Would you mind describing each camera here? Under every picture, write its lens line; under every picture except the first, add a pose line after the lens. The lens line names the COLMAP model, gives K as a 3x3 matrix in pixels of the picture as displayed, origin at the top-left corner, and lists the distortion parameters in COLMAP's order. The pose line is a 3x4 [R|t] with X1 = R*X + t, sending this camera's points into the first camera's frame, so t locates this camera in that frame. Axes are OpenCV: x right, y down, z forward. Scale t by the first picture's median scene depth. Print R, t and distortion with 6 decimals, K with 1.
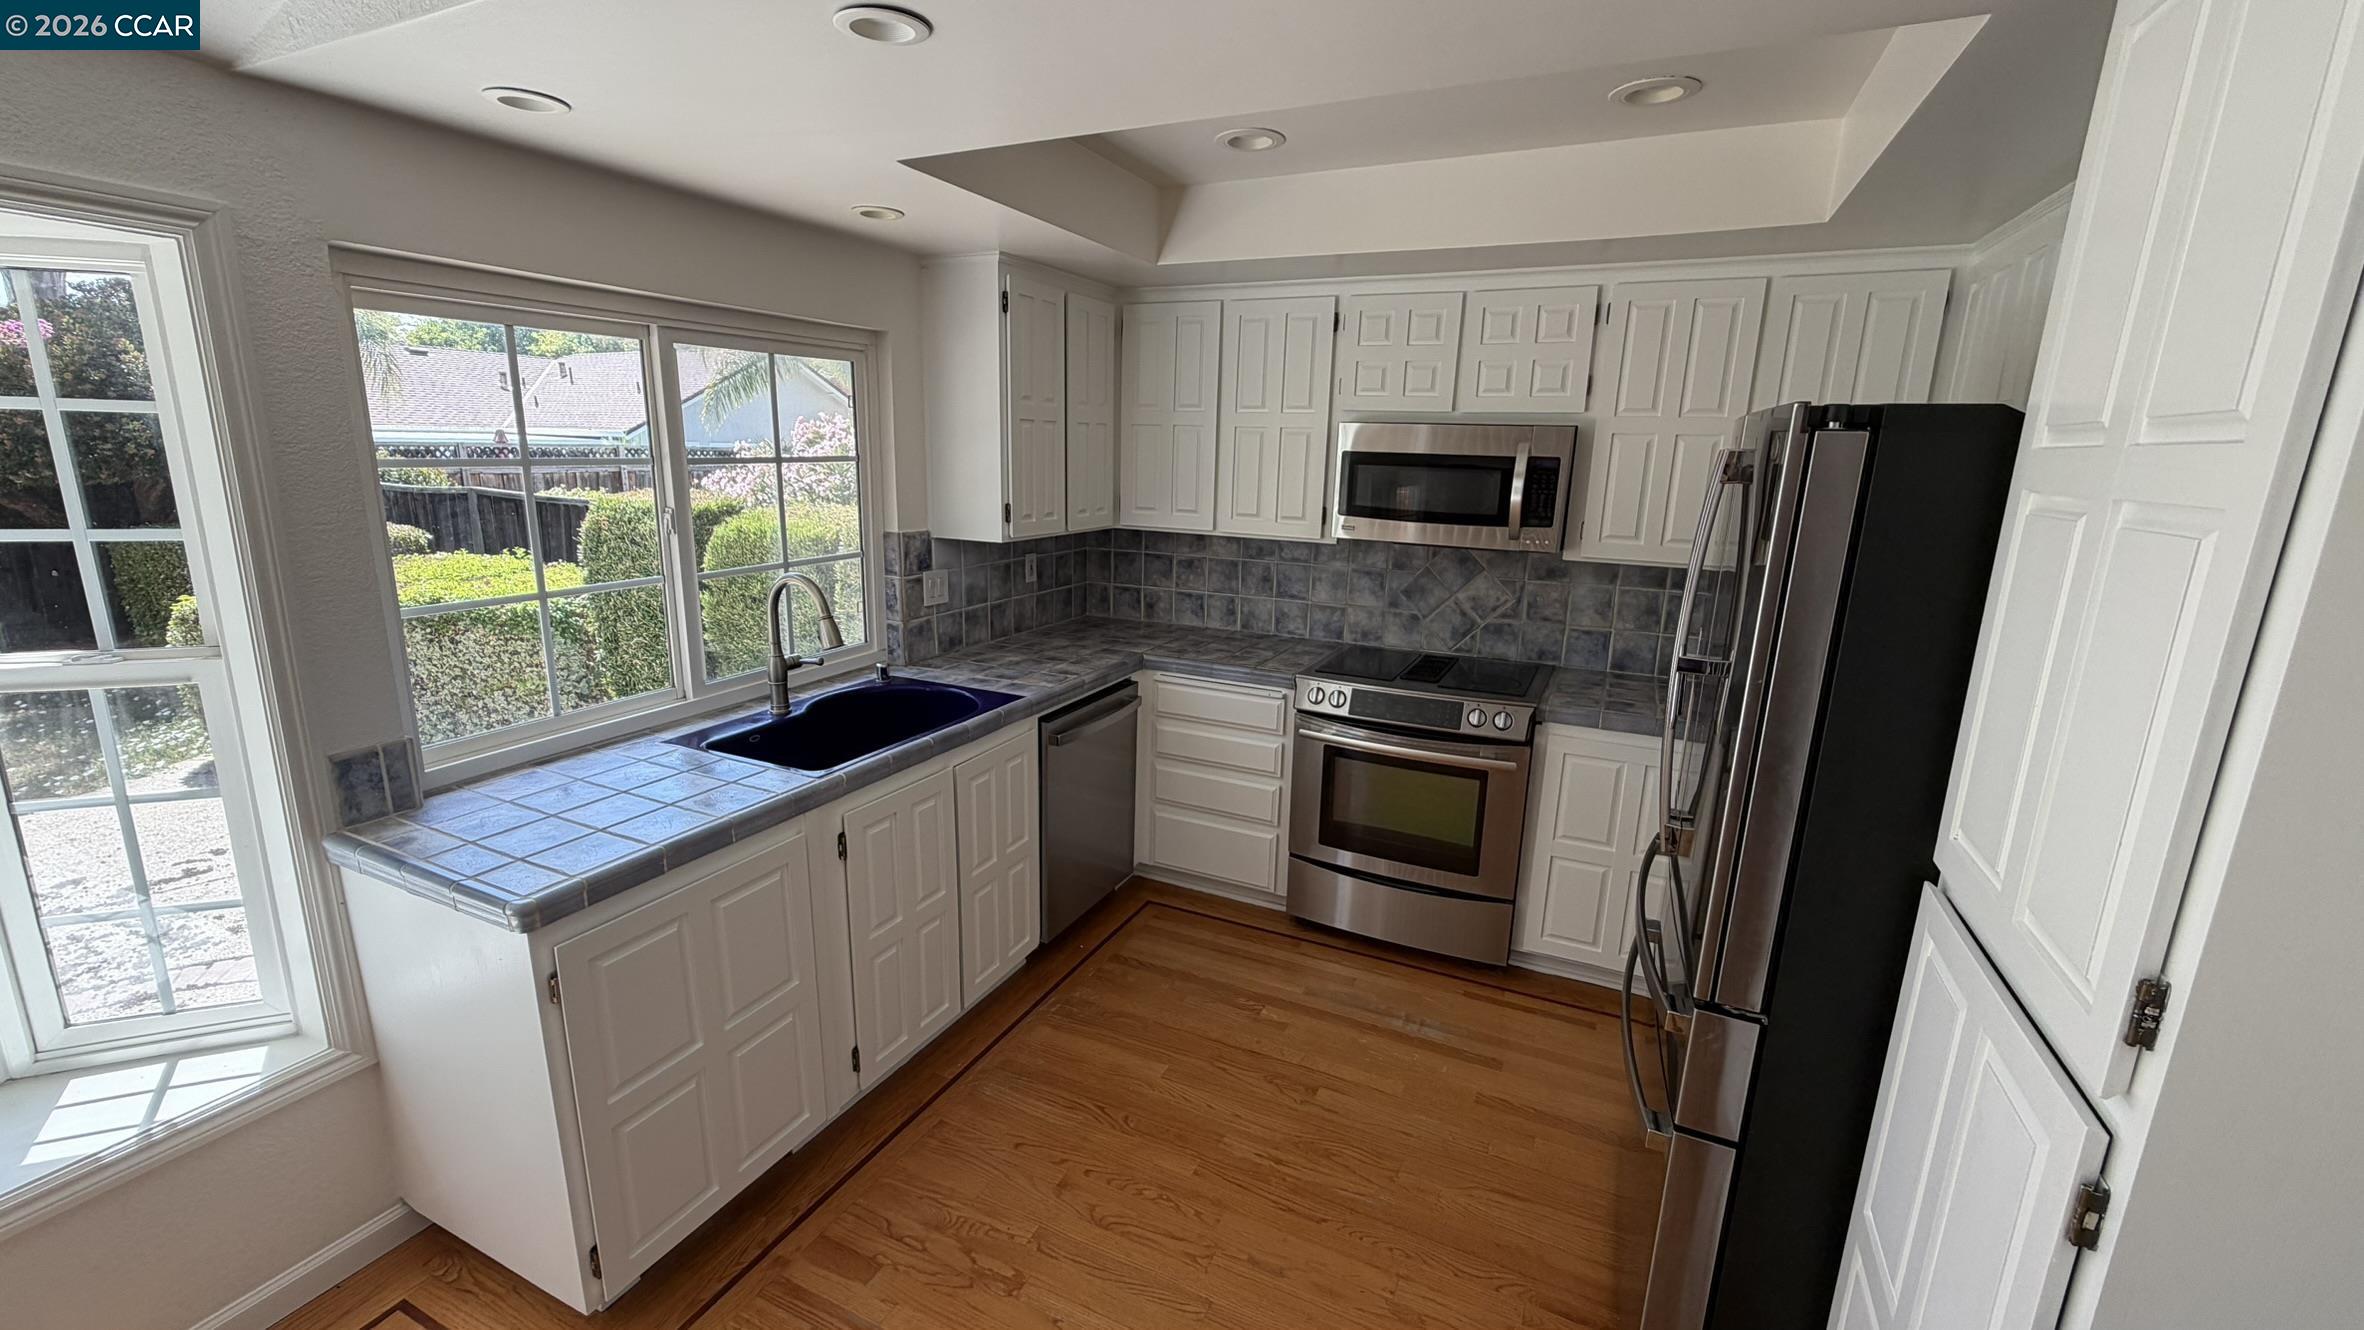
lens RADIAL K [[944.5, 0, 1178.3], [0, 944.5, 658.6], [0, 0, 1]] dist [0.001676, 0.000223]
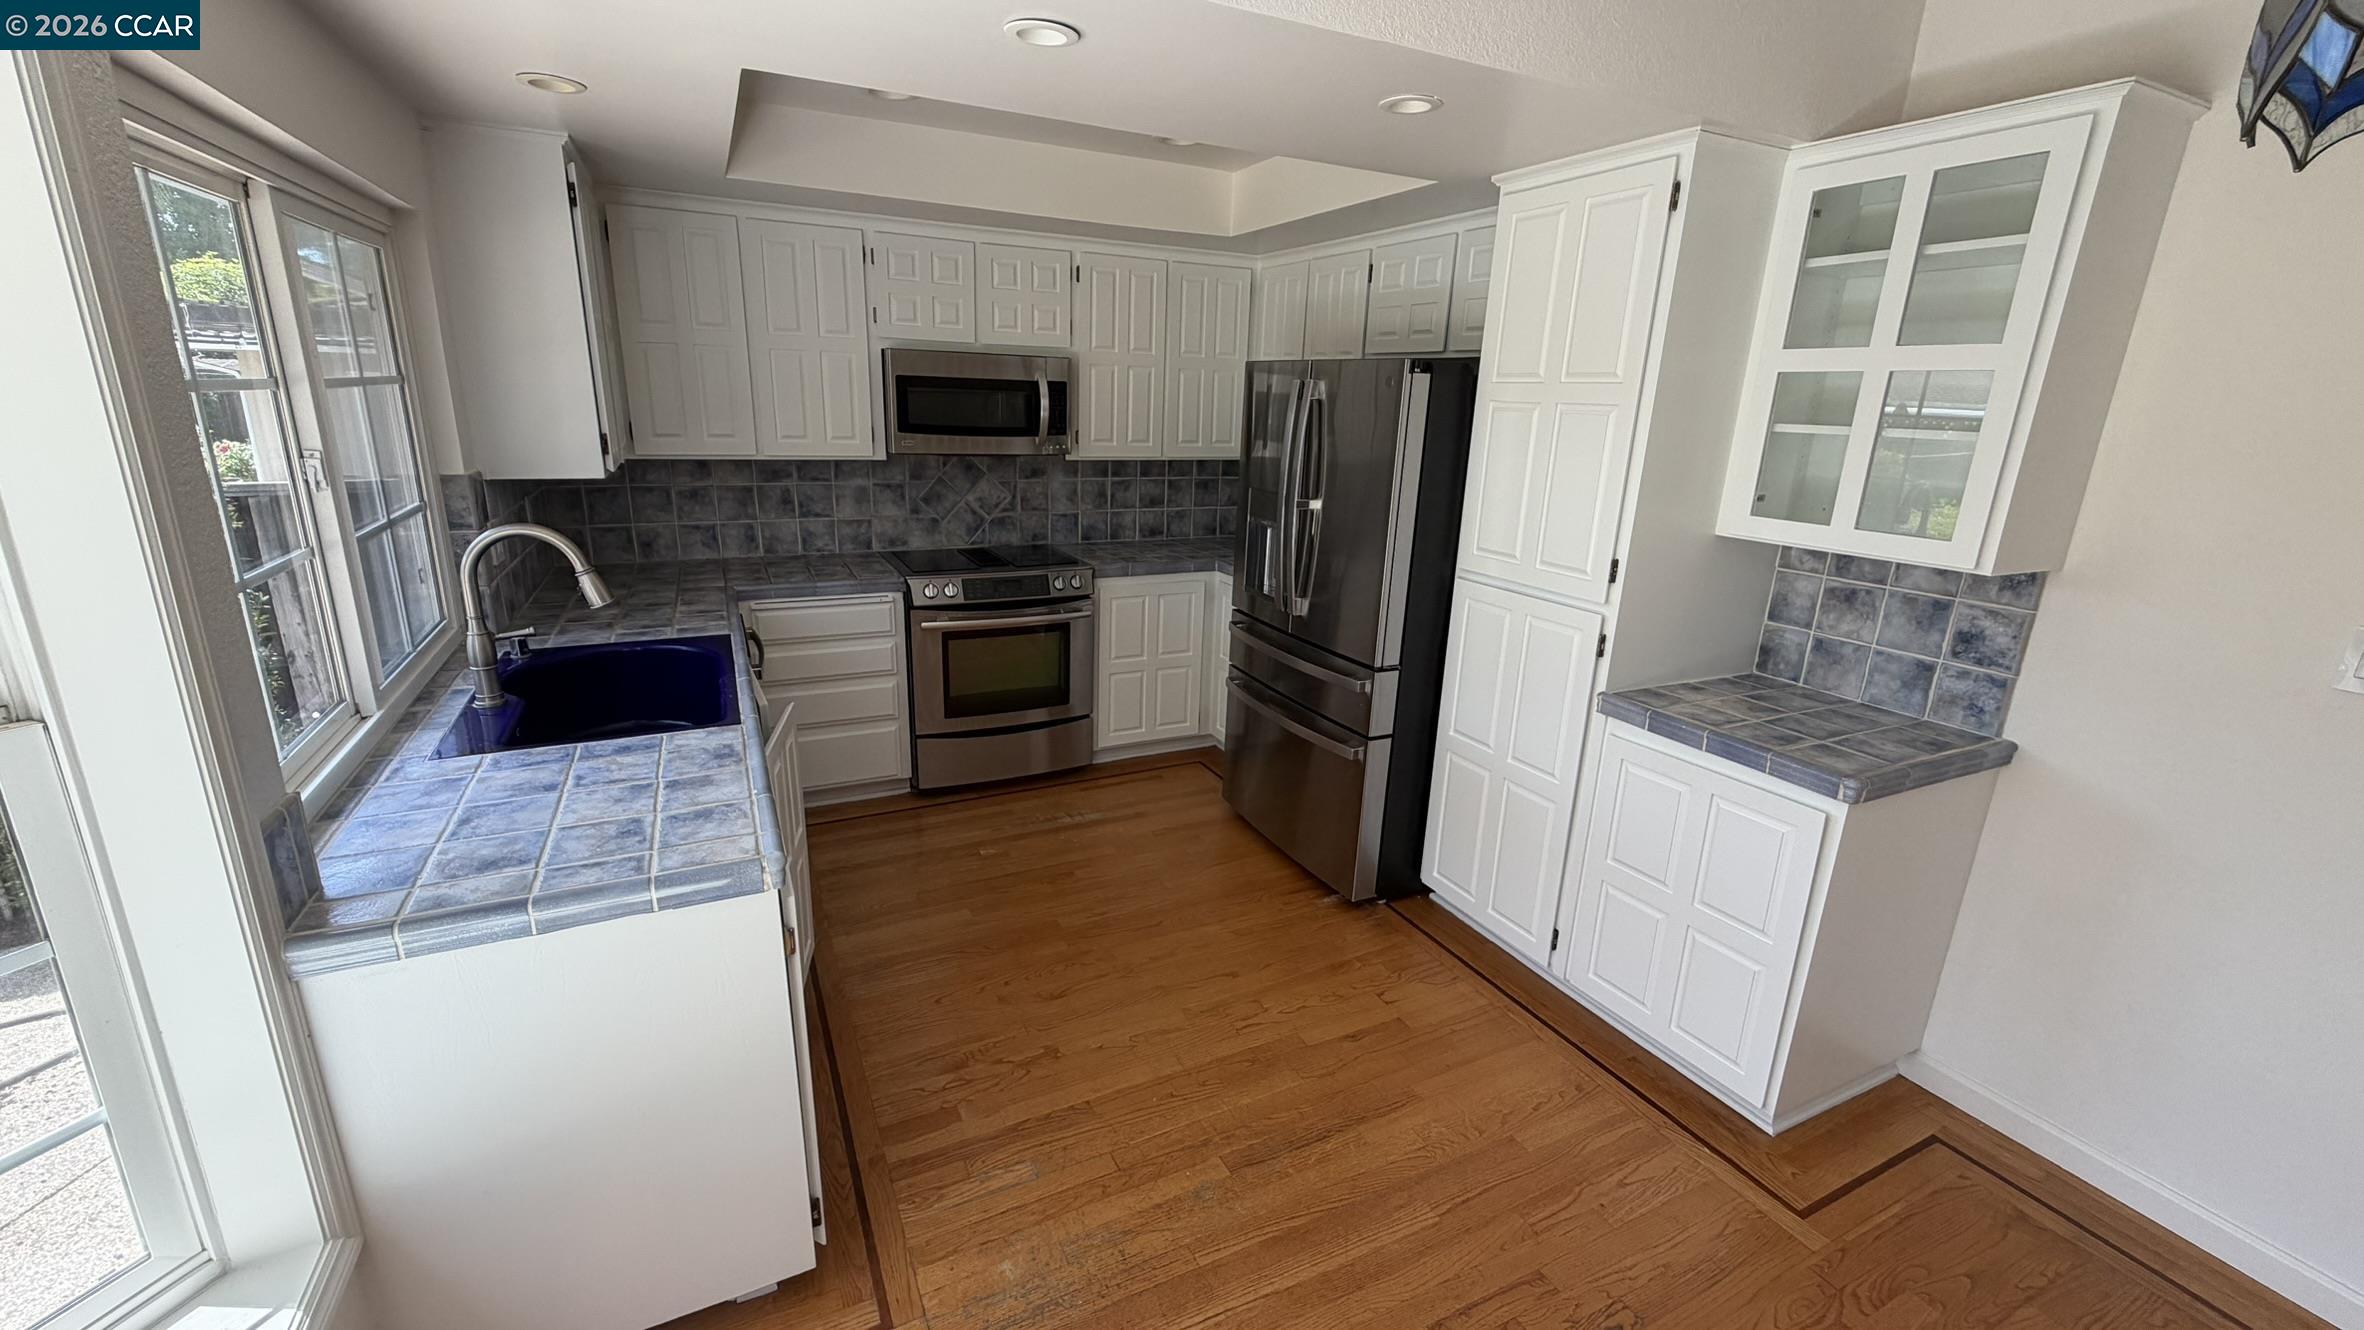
lens RADIAL K [[944.5, 0, 1178.3], [0, 944.5, 658.6], [0, 0, 1]] dist [0.001676, 0.000223]
pose [[0.617587, -0.218337, 0.755589, -0.521754], [0.156641, 0.975595, 0.153878, -0.010472], [-0.770746, 0.023324, 0.636715, 0.032609]]
